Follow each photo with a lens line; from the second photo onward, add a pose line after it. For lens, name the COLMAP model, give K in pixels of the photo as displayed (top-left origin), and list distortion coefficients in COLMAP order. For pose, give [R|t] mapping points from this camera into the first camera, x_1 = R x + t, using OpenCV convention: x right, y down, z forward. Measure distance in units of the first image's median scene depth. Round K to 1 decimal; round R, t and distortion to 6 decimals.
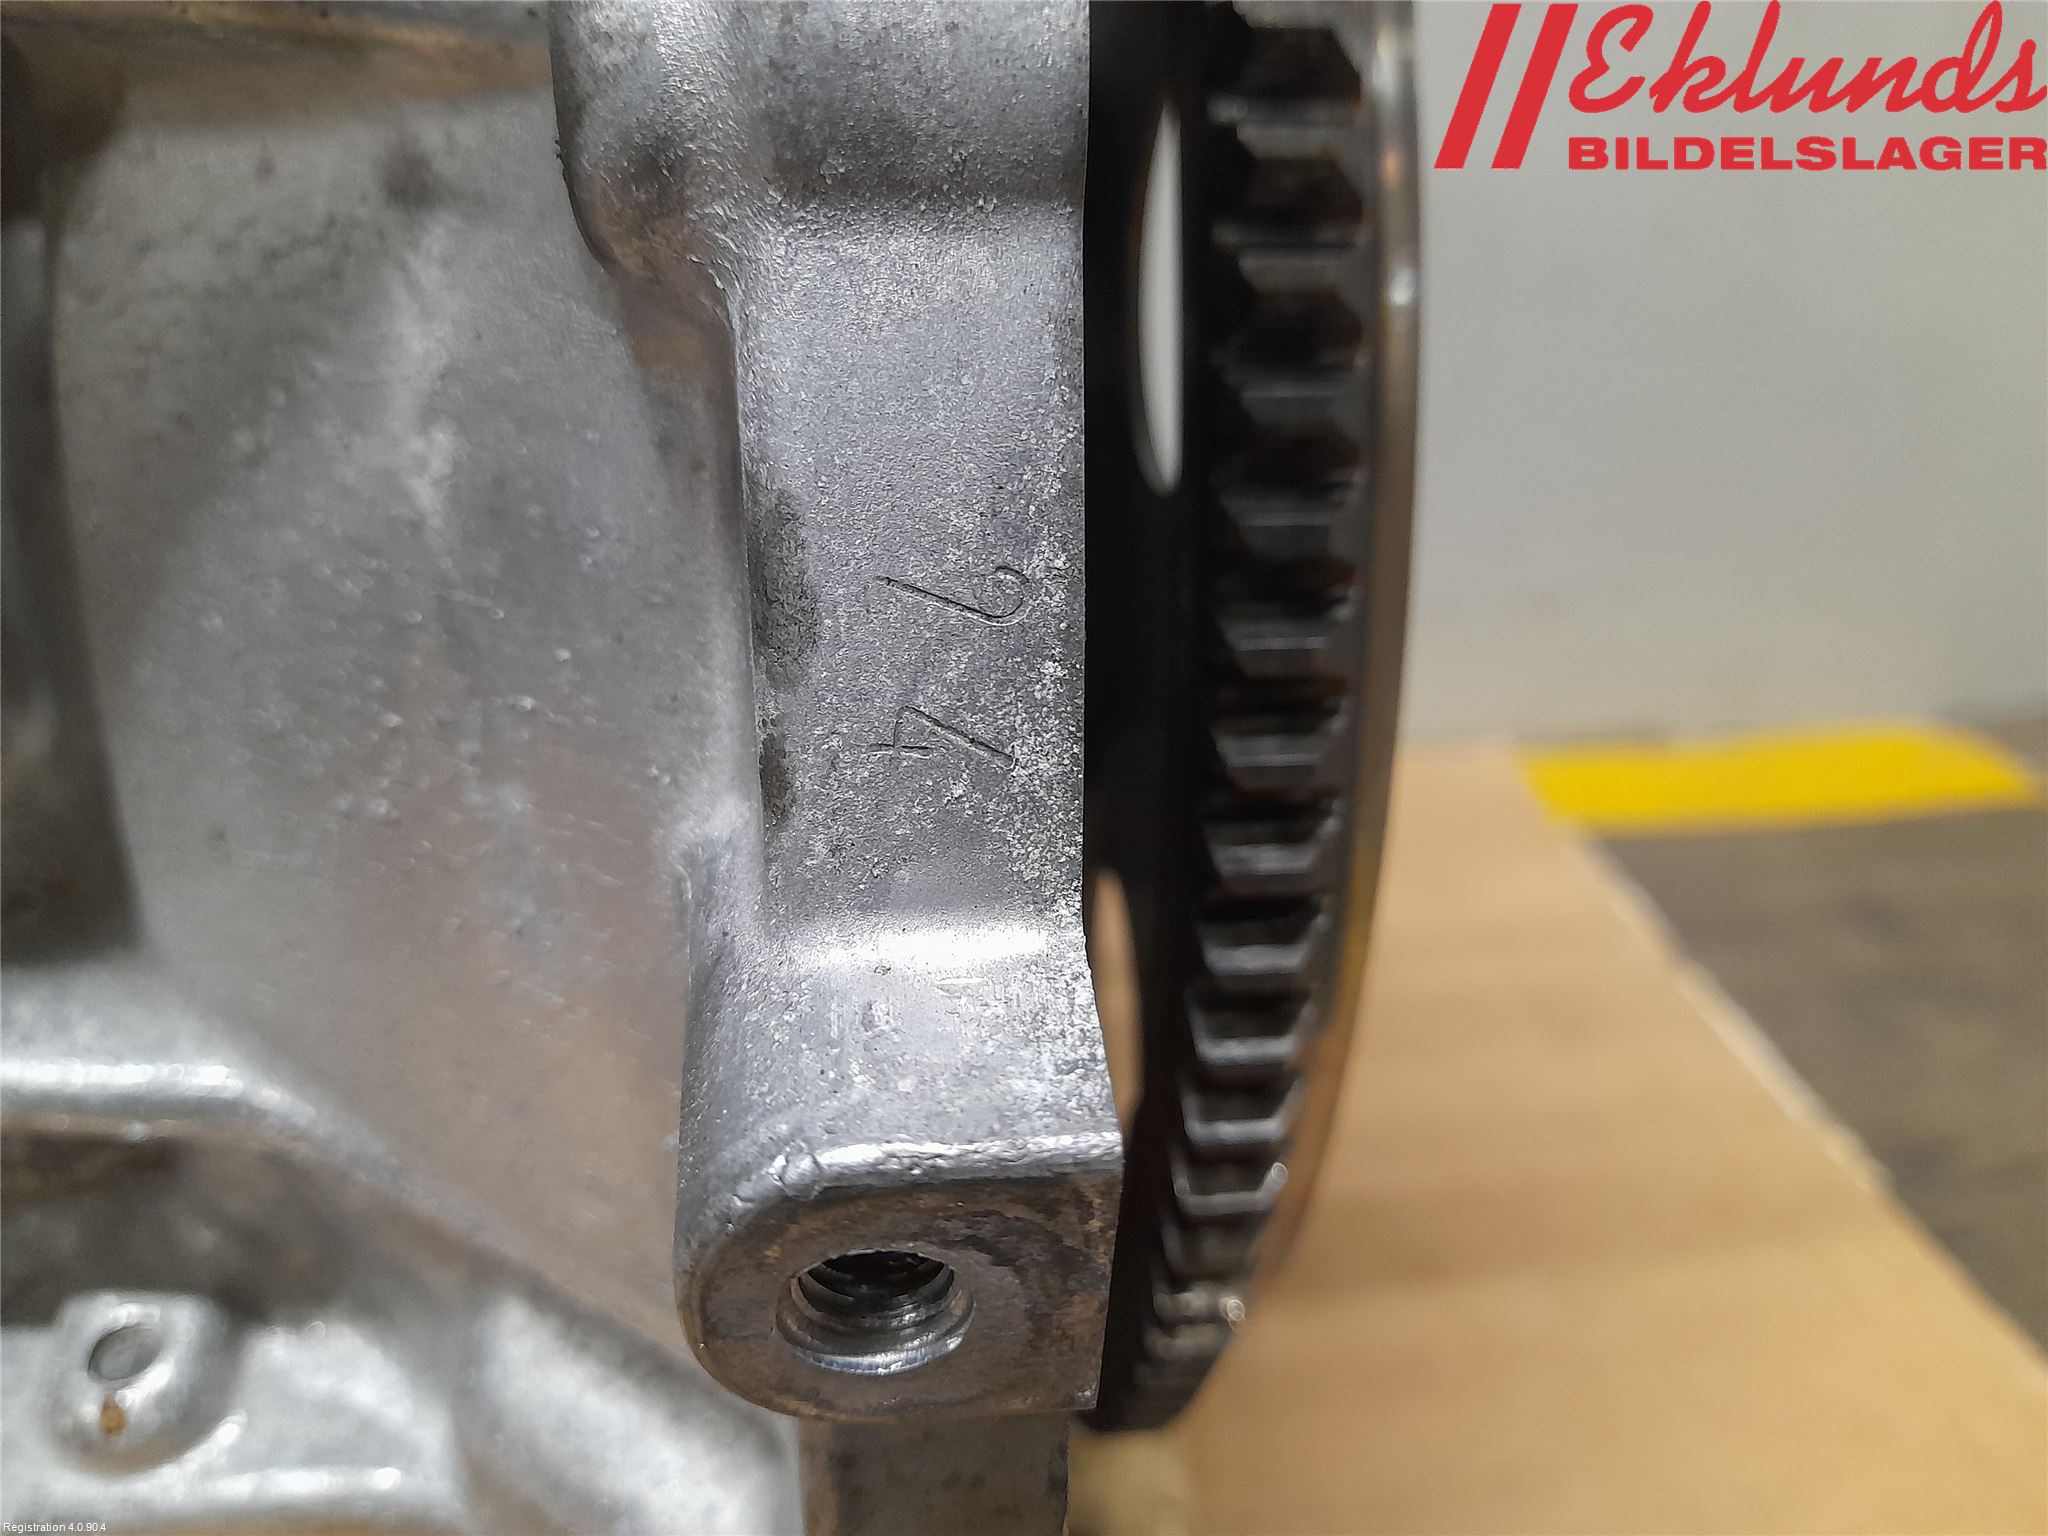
lens RADIAL K [[1668.0, 0, 1024.0], [0, 1668.0, 768.0], [0, 0, 1]] dist [0.008234, -0.105633]
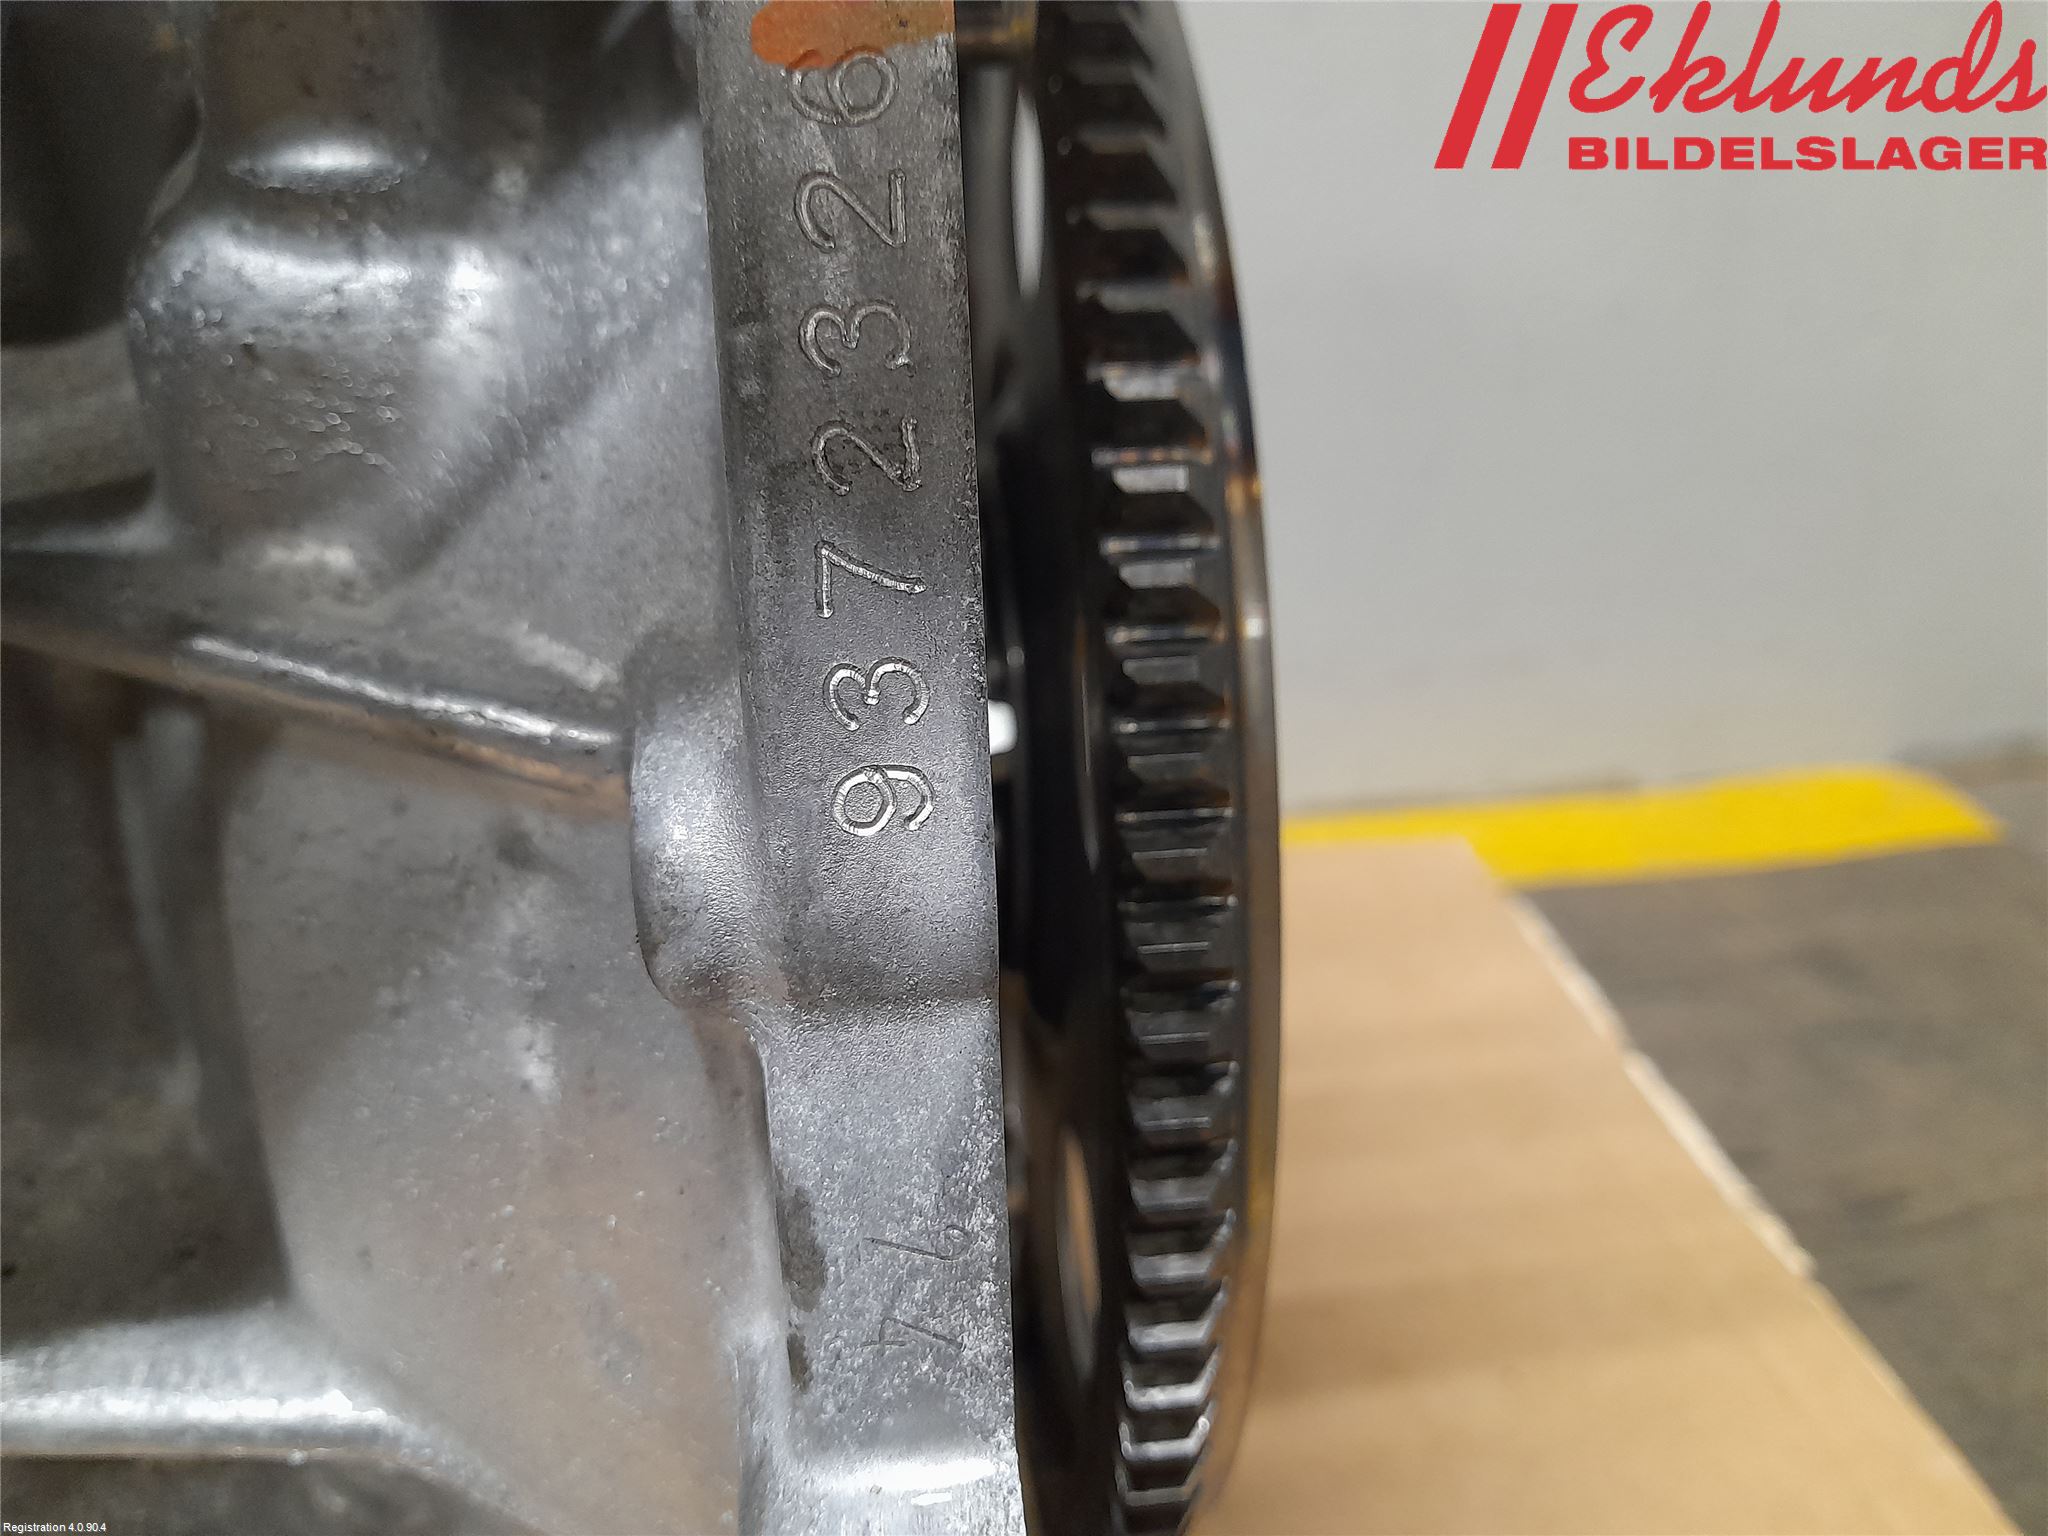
lens RADIAL K [[1626.9, 0, 1024.0], [0, 1626.9, 768.0], [0, 0, 1]] dist [0.013731, -0.078845]
pose [[0.999701, -0.024306, -0.002671, 0.061379], [0.024296, 0.999698, -0.003672, -0.490313], [0.002760, 0.003606, 0.999990, -0.403007]]
